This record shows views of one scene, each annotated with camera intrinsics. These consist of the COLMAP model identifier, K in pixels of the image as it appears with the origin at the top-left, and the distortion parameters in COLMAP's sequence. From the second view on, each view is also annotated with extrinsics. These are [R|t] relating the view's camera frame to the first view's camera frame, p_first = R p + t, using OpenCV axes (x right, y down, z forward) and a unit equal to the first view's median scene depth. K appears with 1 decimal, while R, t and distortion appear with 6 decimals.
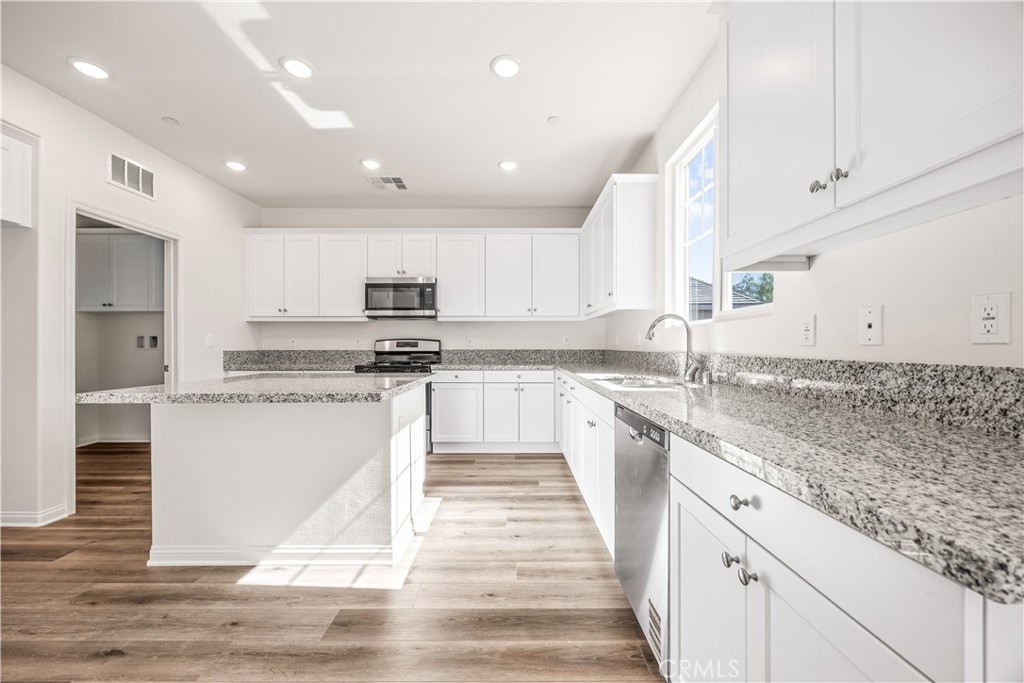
lens RADIAL K [[398.4, 0, 517.6], [0, 398.4, 346.2], [0, 0, 1]] dist [-0.002983, -0.000720]
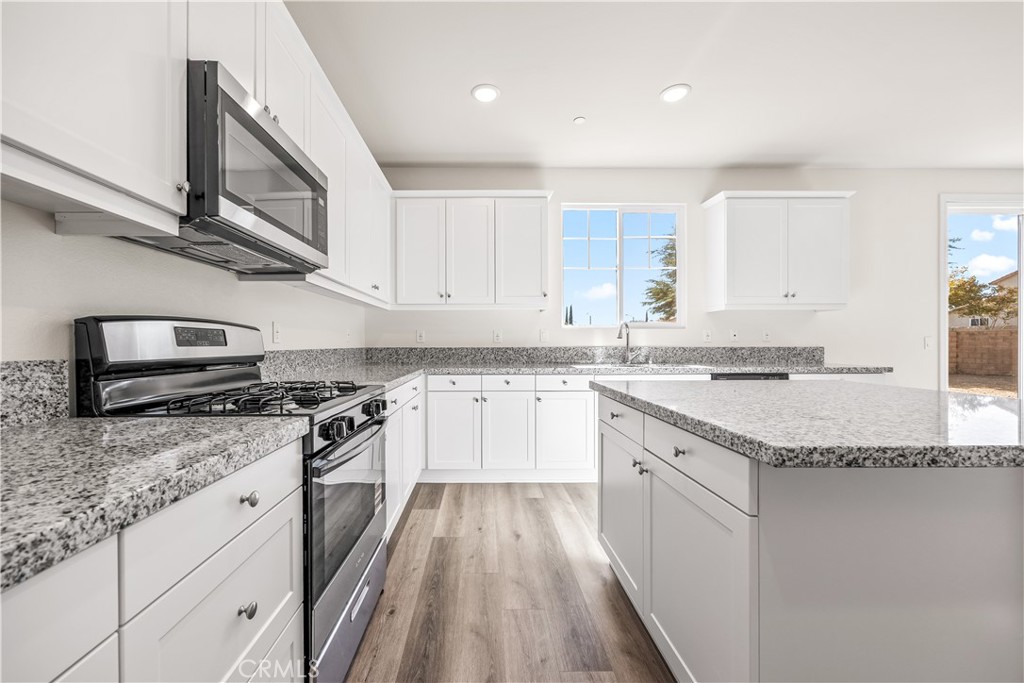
lens RADIAL K [[398.4, 0, 487.4], [0, 398.4, 342.7], [0, 0, 1]] dist [-0.002983, -0.000720]
pose [[-0.001572, 0.001906, 0.999997, -0.690859], [0.002957, 0.999994, -0.001901, 0.001558], [-0.999994, 0.002954, -0.001577, 0.921815]]
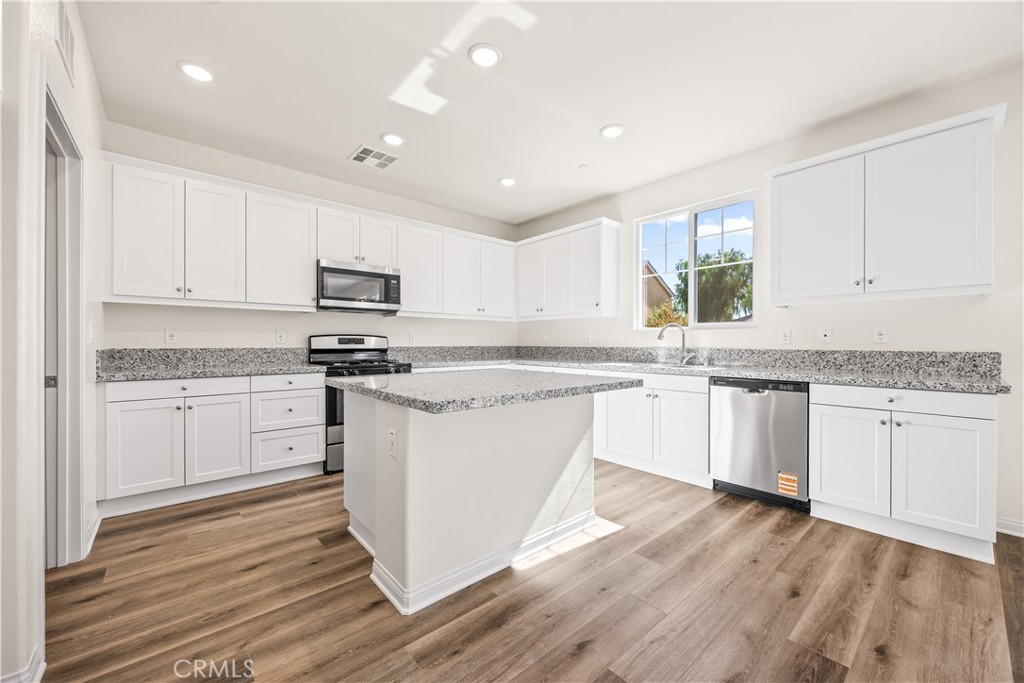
lens RADIAL K [[398.4, 0, 518.8], [0, 398.4, 343.8], [0, 0, 1]] dist [-0.002983, -0.000720]
pose [[0.751570, 0.001382, 0.659651, -0.679035], [-0.002329, 0.999997, 0.000558, 0.000671], [-0.659649, -0.001956, 0.751572, 0.128191]]
